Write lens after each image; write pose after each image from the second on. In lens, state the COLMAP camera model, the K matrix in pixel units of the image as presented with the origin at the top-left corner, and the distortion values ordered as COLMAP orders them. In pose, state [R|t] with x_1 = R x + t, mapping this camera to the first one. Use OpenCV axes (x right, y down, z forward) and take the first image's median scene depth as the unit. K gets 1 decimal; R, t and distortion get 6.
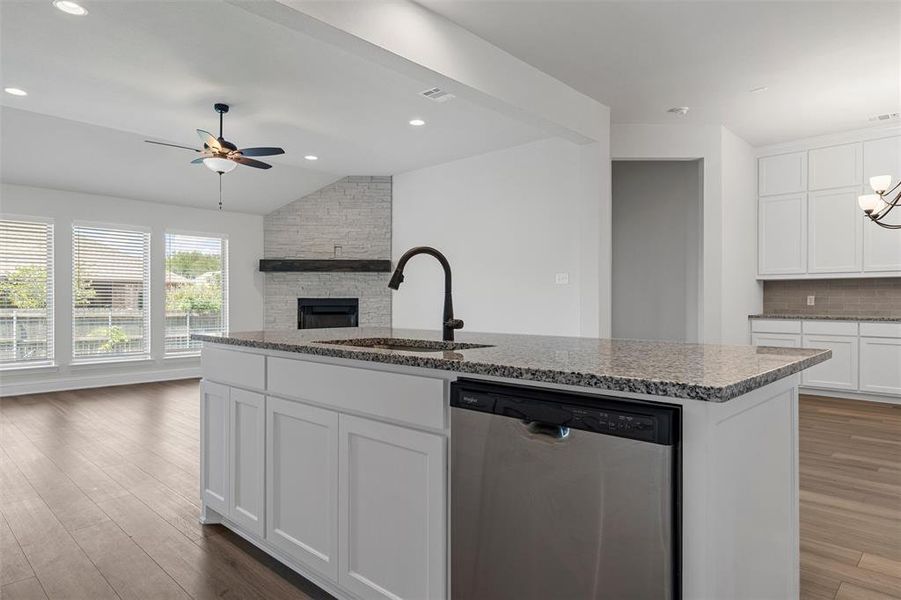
lens RADIAL K [[536.2, 0, 448.8], [0, 536.2, 298.7], [0, 0, 1]] dist [0.003240, 0.001106]
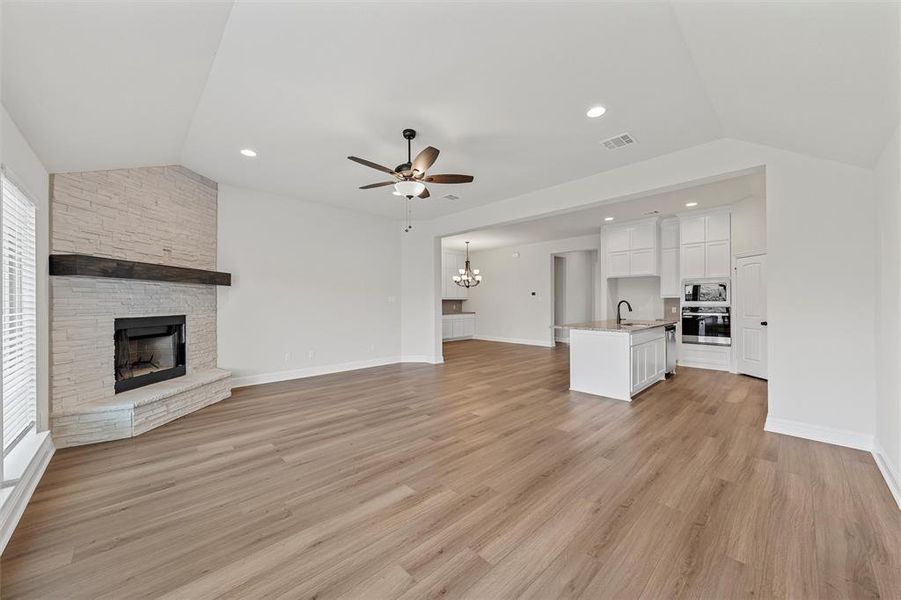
lens RADIAL K [[332.2, 0, 448.8], [0, 332.2, 301.3], [0, 0, 1]] dist [0.000280, 0.000008]
pose [[0.046093, -0.001250, 0.998936, -0.688036], [-0.001225, 0.999998, 0.001308, -0.023949], [-0.998936, -0.001284, 0.046092, 0.584741]]
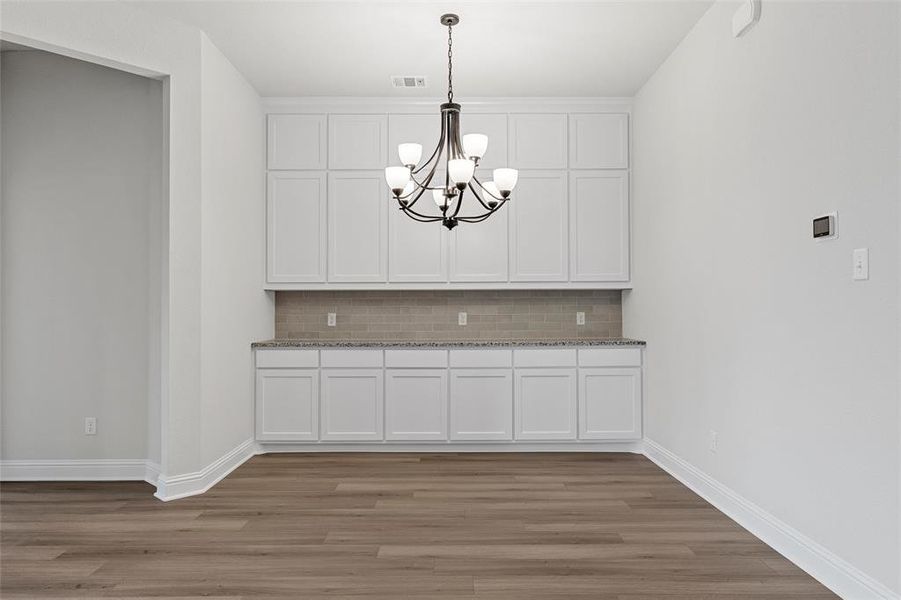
lens RADIAL K [[578.8, 0, 448.1], [0, 578.8, 300.8], [0, 0, 1]] dist [0.001395, 0.000593]
pose [[0.716660, 0.008129, 0.697376, 0.186705], [0.002855, 0.999889, -0.014589, -0.008269], [-0.697417, 0.012446, 0.716557, 0.254267]]
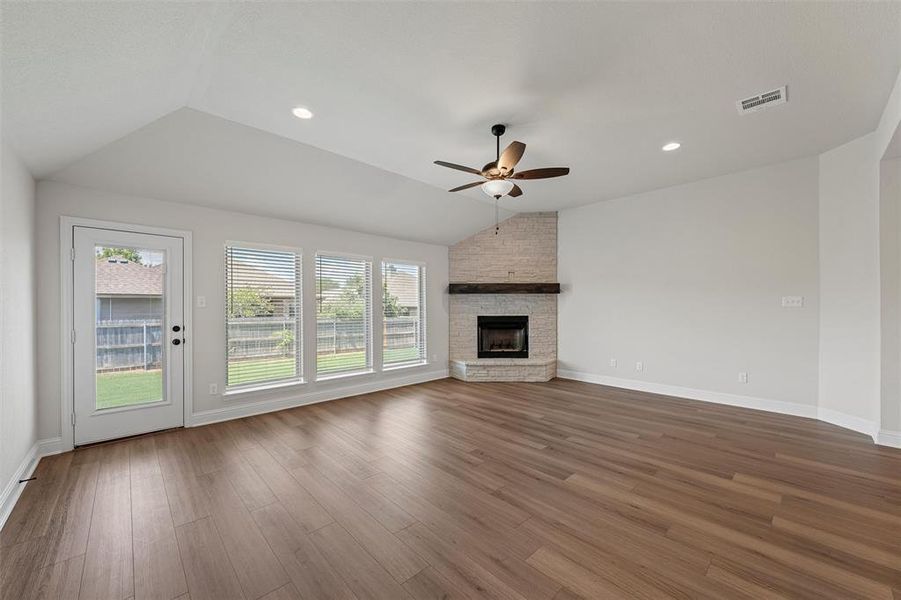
lens RADIAL K [[344.4, 0, 450.9], [0, 344.4, 308.8], [0, 0, 1]] dist [-0.000292, -0.000038]
pose [[0.999064, -0.003544, -0.043114, -0.315344], [0.003965, 0.999945, 0.009693, -0.025037], [0.043077, -0.009855, 0.999023, 0.242608]]
